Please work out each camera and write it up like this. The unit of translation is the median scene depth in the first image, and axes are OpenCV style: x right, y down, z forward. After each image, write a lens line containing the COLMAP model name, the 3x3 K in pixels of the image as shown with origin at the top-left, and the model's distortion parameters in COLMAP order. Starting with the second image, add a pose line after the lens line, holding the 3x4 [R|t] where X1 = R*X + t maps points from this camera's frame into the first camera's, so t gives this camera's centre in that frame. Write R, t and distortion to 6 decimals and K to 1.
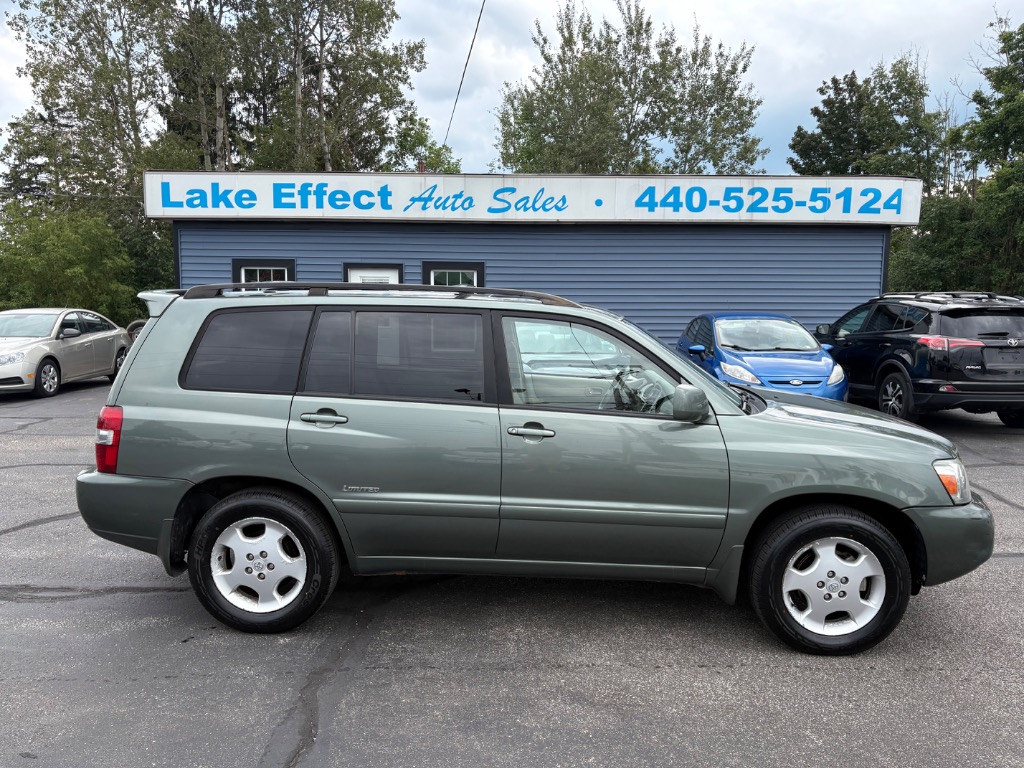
lens RADIAL K [[838.8, 0, 519.5], [0, 838.8, 384.8], [0, 0, 1]] dist [0.042474, -0.087362]
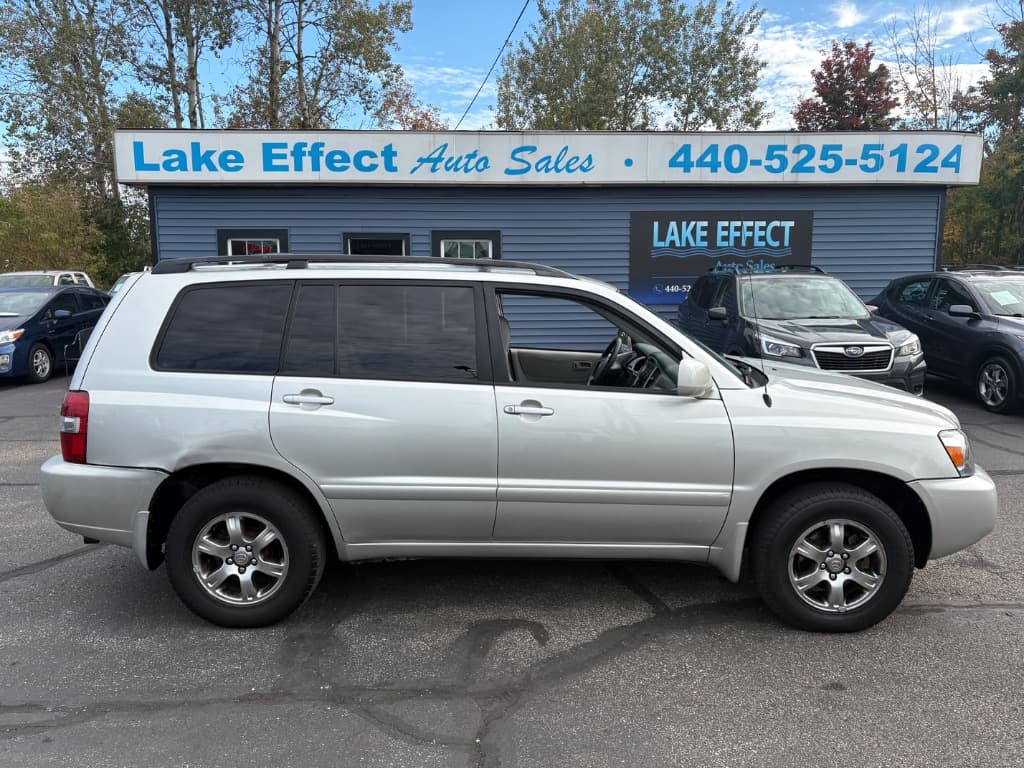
lens RADIAL K [[810.6, 0, 511.7], [0, 810.6, 354.8], [0, 0, 1]] dist [0.009930, -0.001730]
pose [[0.999082, -0.015220, 0.040055, -0.068007], [0.015134, 0.999882, 0.002437, -0.015199], [-0.040087, -0.001828, 0.999195, 0.137145]]
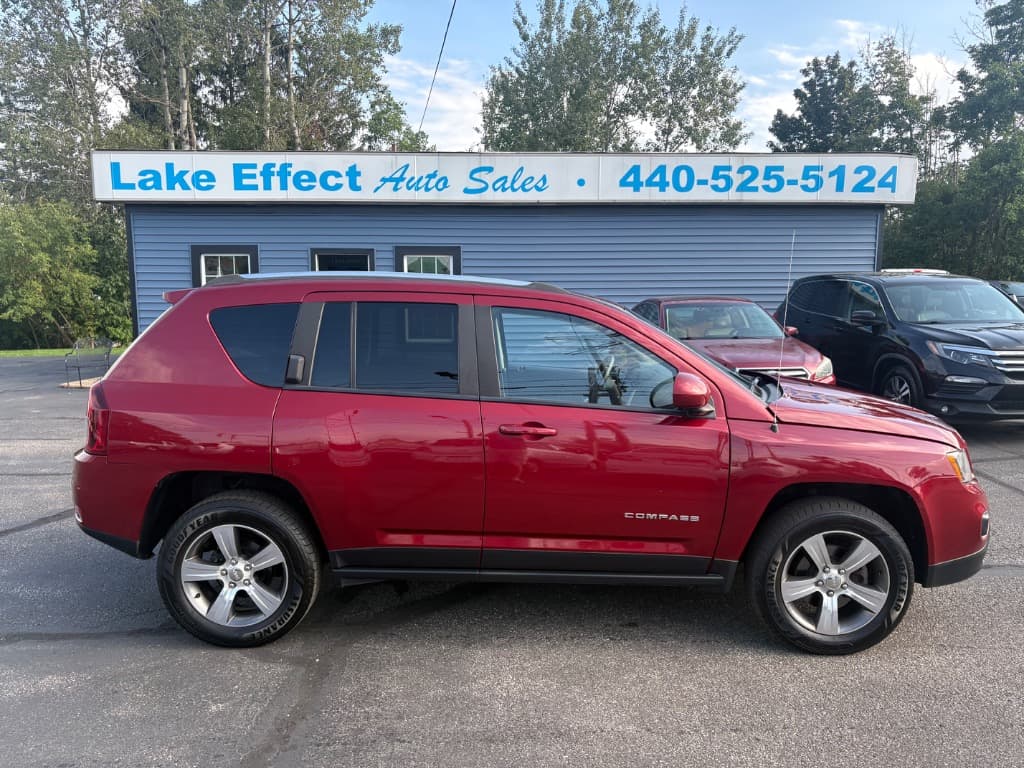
lens RADIAL K [[822.2, 0, 526.0], [0, 822.2, 378.3], [0, 0, 1]] dist [0.007408, 0.002436]
pose [[0.999418, -0.012705, 0.031662, 0.000148], [0.012480, 0.999895, 0.007310, -0.003709], [-0.031751, -0.006911, 0.999472, 0.074790]]
